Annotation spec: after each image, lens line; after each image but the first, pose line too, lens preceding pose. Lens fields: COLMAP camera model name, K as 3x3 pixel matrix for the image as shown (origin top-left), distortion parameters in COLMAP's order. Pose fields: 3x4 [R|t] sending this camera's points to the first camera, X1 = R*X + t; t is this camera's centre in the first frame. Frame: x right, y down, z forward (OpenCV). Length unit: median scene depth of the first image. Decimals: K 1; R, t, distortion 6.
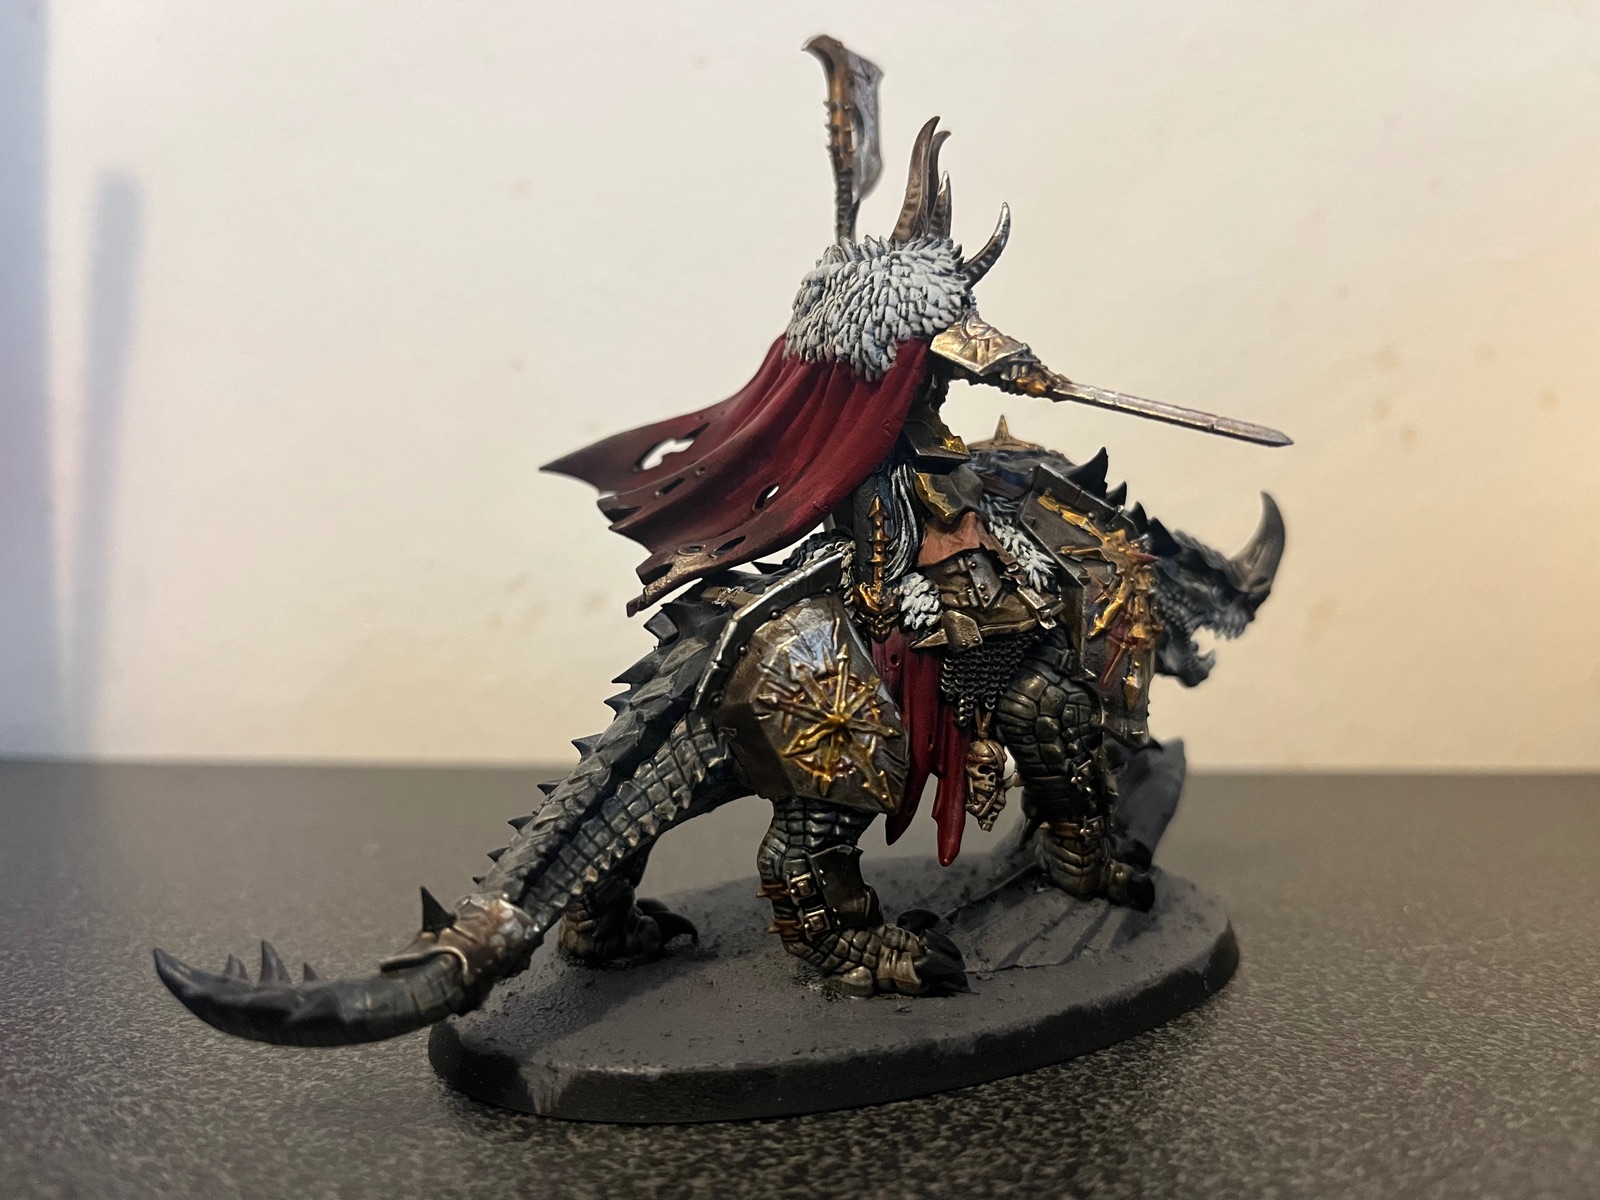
lens RADIAL K [[1328.1, 0, 792.5], [0, 1328.1, 608.3], [0, 0, 1]] dist [0.069616, -0.155972]
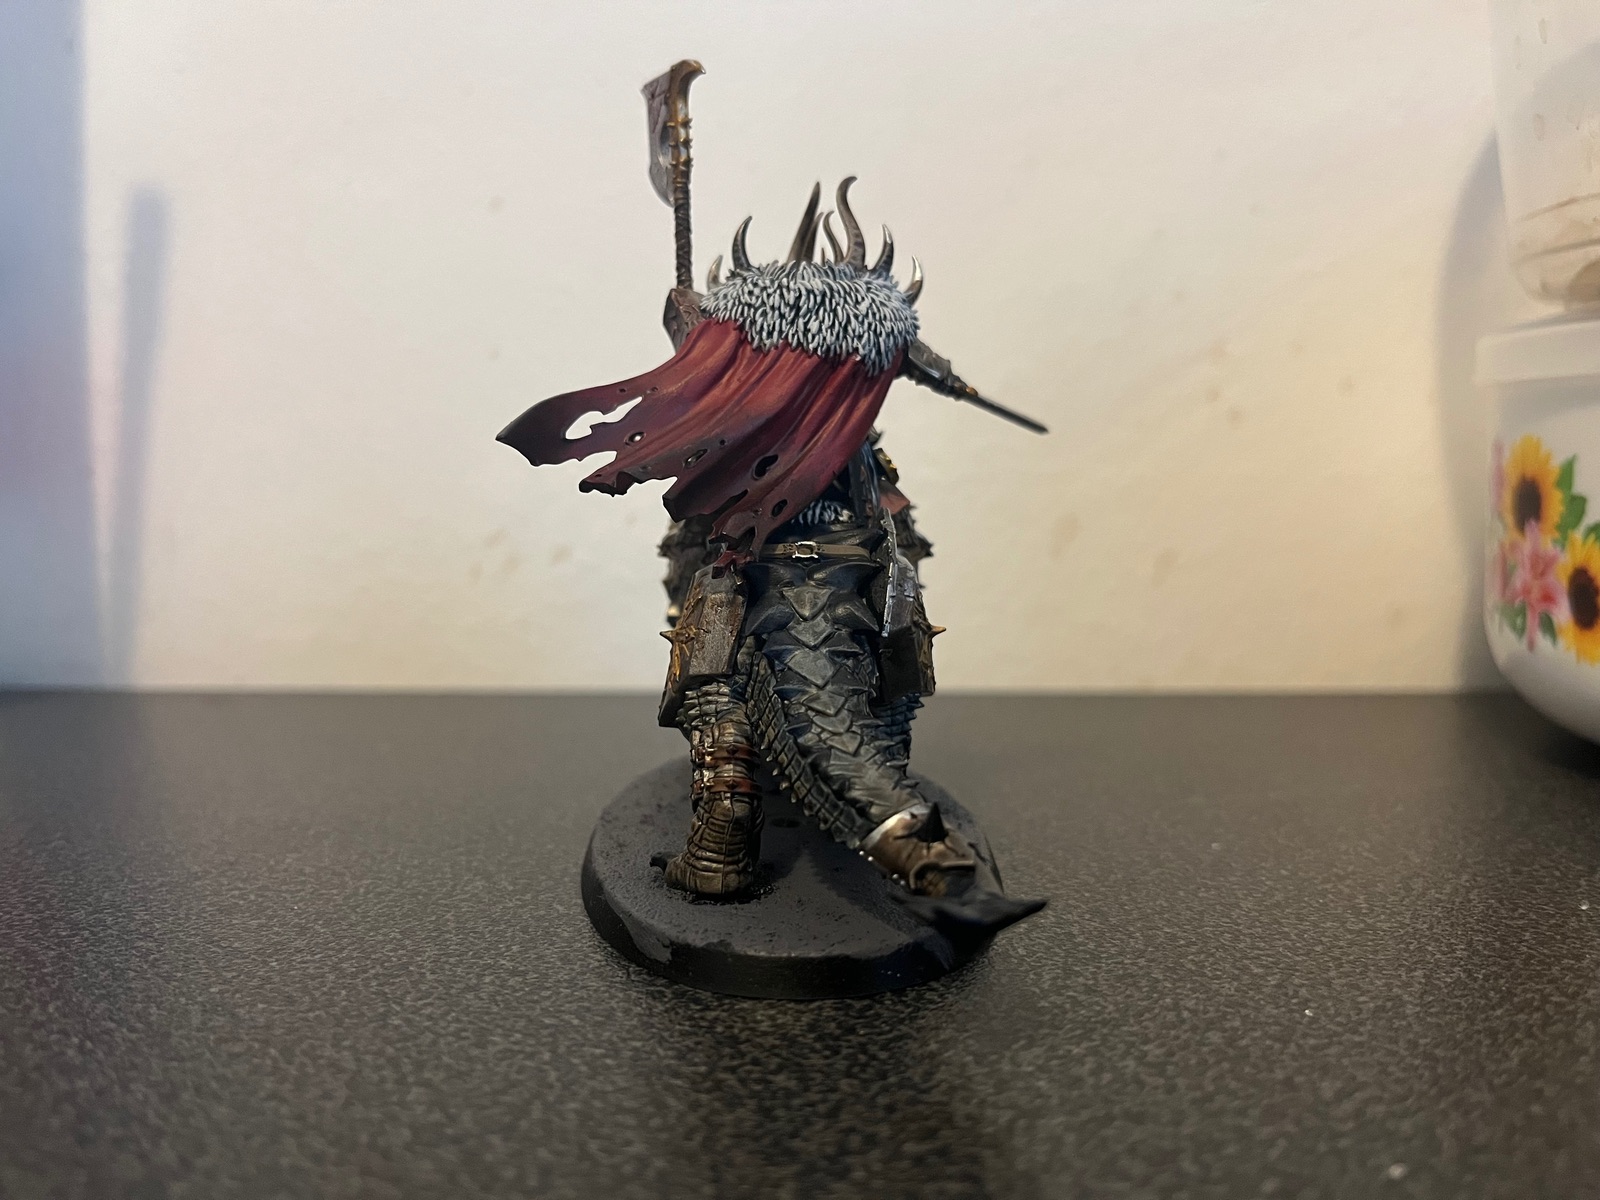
lens RADIAL K [[1235.0, 0, 800.0], [0, 1235.0, 600.0], [0, 0, 1]] dist [0.008135, 0.003687]
pose [[0.998875, -0.004153, 0.047237, 0.032217], [0.003000, 0.999696, 0.024462, 0.026415], [-0.047325, -0.024293, 0.998584, -0.296544]]
